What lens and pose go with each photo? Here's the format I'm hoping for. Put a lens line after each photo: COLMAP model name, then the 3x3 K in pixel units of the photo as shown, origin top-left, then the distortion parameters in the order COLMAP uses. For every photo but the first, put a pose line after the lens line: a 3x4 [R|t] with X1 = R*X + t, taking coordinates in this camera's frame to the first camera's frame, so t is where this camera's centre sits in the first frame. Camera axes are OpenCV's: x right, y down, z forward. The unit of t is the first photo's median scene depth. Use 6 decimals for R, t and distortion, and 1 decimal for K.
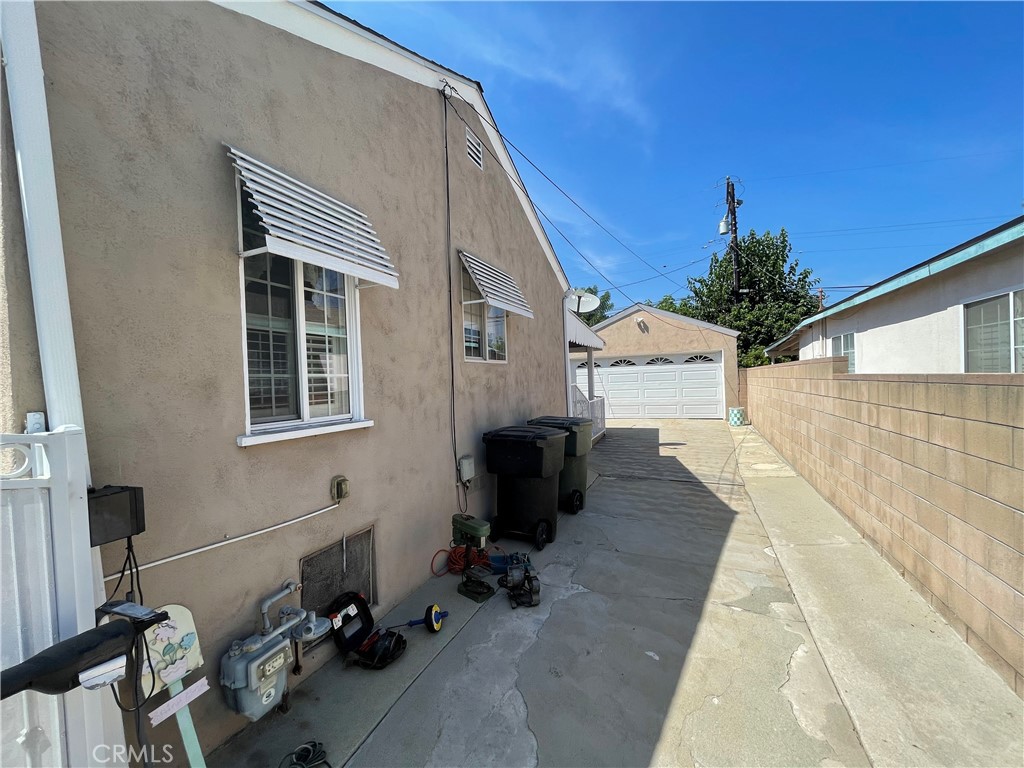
lens RADIAL K [[410.5, 0, 510.9], [0, 410.5, 389.2], [0, 0, 1]] dist [-0.003551, -0.000105]
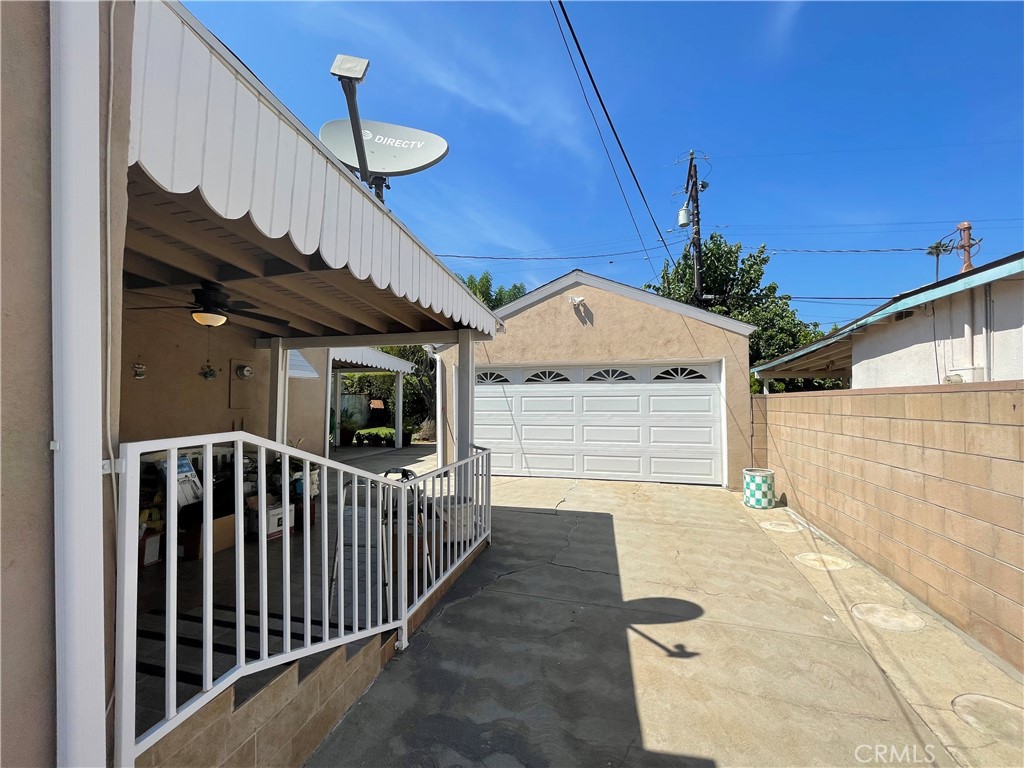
lens RADIAL K [[410.5, 0, 513.7], [0, 410.5, 386.3], [0, 0, 1]] dist [-0.003551, -0.000105]
pose [[0.989182, 0.037246, 0.141890, 0.152962], [-0.029320, 0.997912, -0.057549, -0.018344], [-0.143737, 0.052767, 0.988208, 0.467868]]
